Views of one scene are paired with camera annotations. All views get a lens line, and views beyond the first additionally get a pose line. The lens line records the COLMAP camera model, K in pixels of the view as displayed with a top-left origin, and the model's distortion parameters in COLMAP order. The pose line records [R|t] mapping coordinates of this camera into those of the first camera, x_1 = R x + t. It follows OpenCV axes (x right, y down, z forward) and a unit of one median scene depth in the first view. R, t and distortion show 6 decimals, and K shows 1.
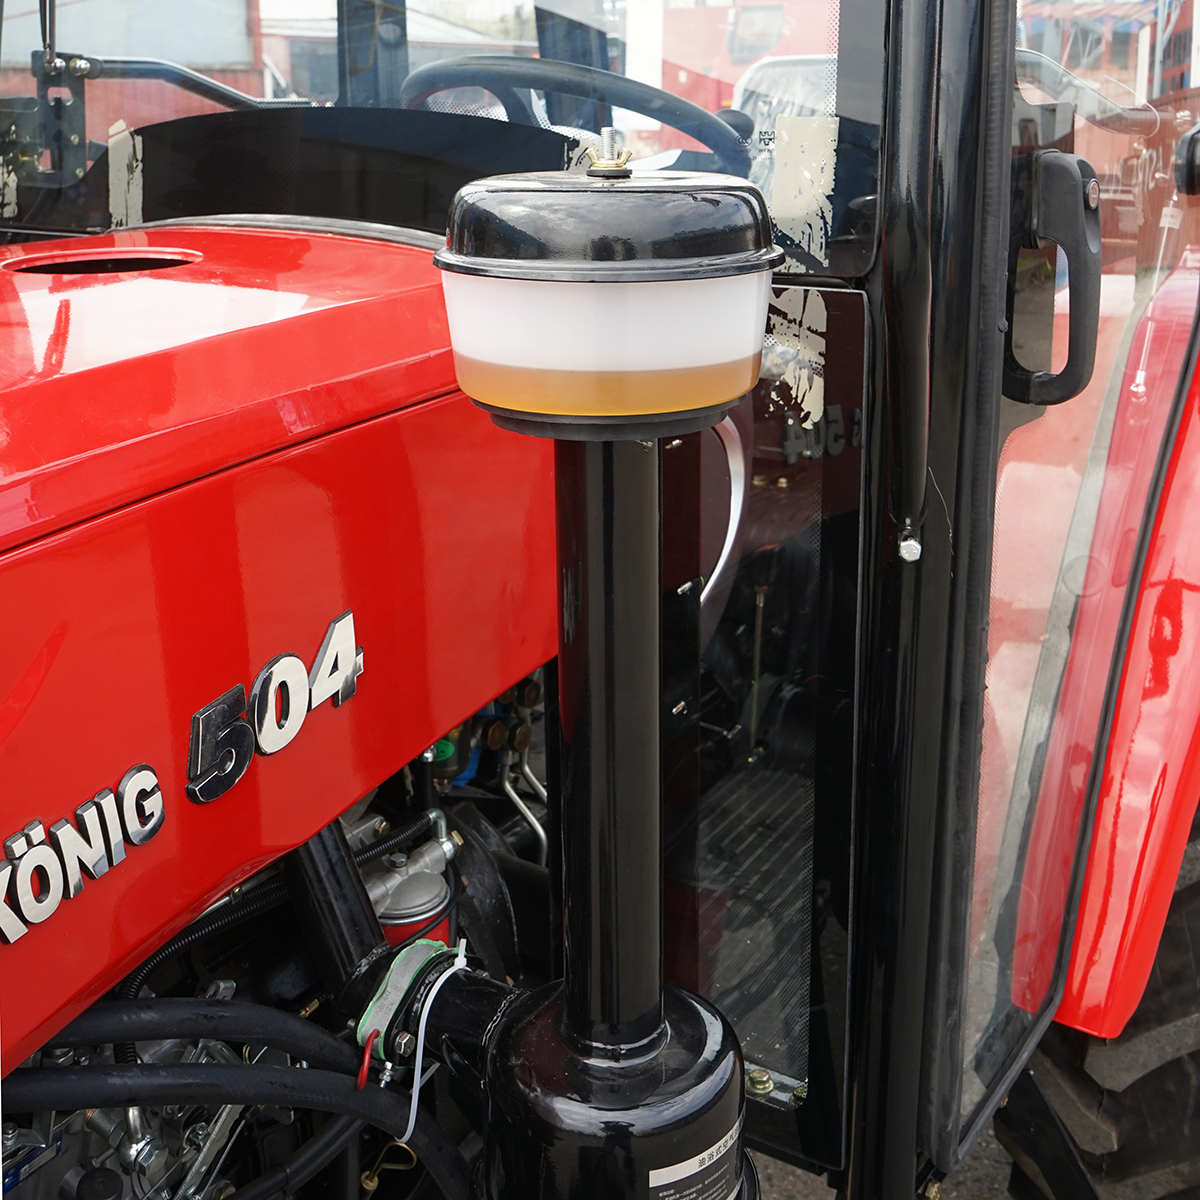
lens RADIAL K [[1645.2, 0, 600.6], [0, 1645.2, 503.4], [0, 0, 1]] dist [-0.019396, 0.050091]
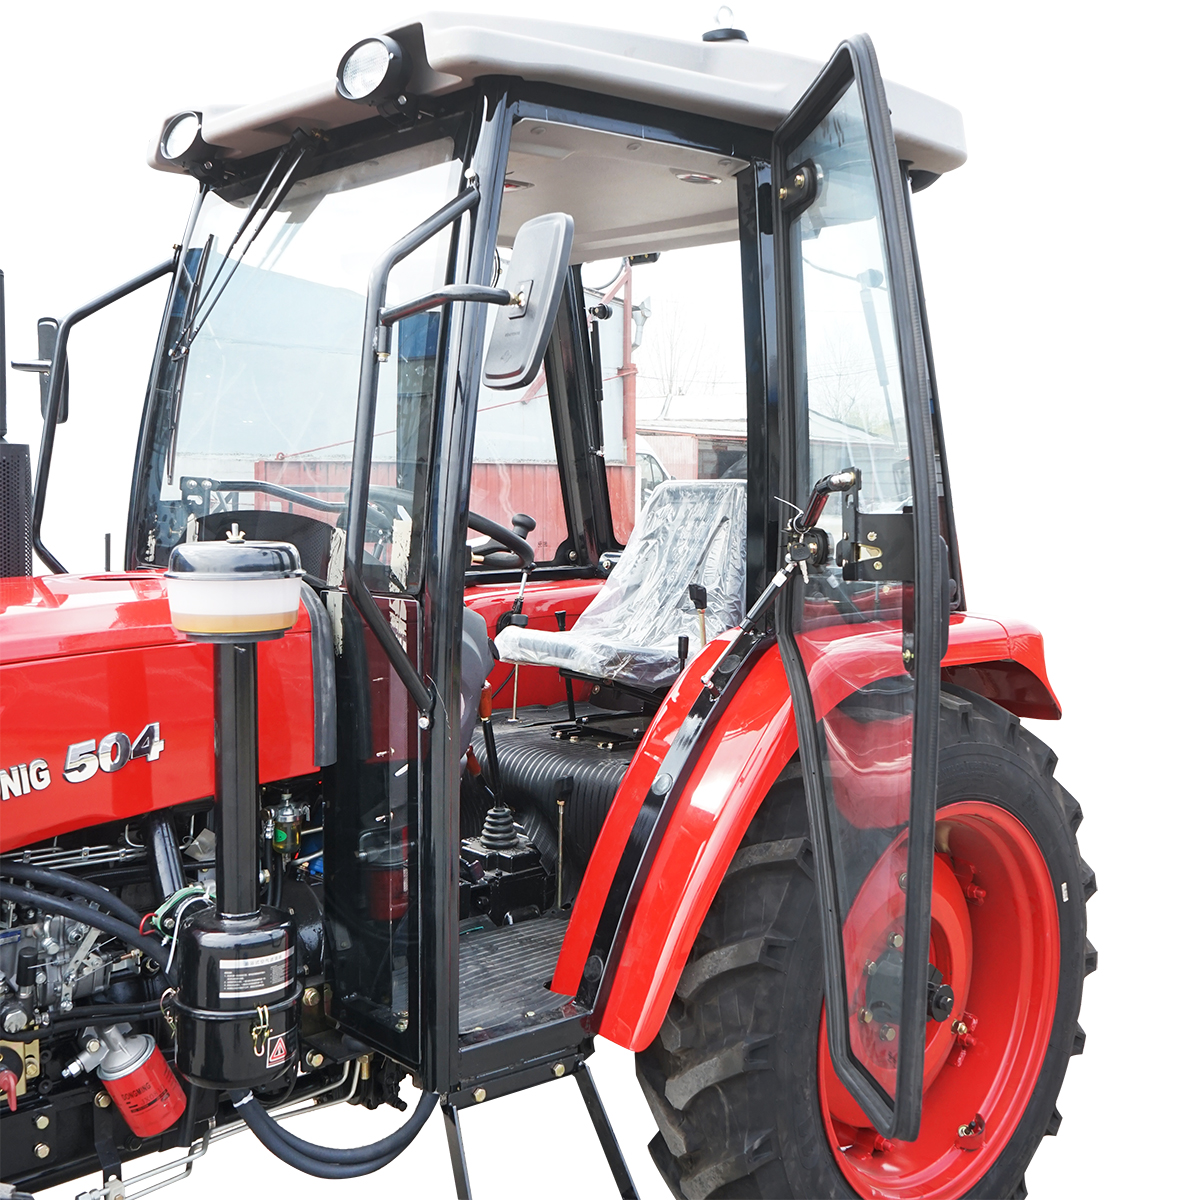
lens RADIAL K [[1767.9, 0, 600.0], [0, 1767.9, 600.0], [0, 0, 1]] dist [0.058667, -0.033798]
pose [[0.952104, 0.037787, -0.303431, 0.767882], [-0.090833, 0.982492, -0.162664, 0.158419], [0.291972, 0.182434, 0.938866, -0.780189]]
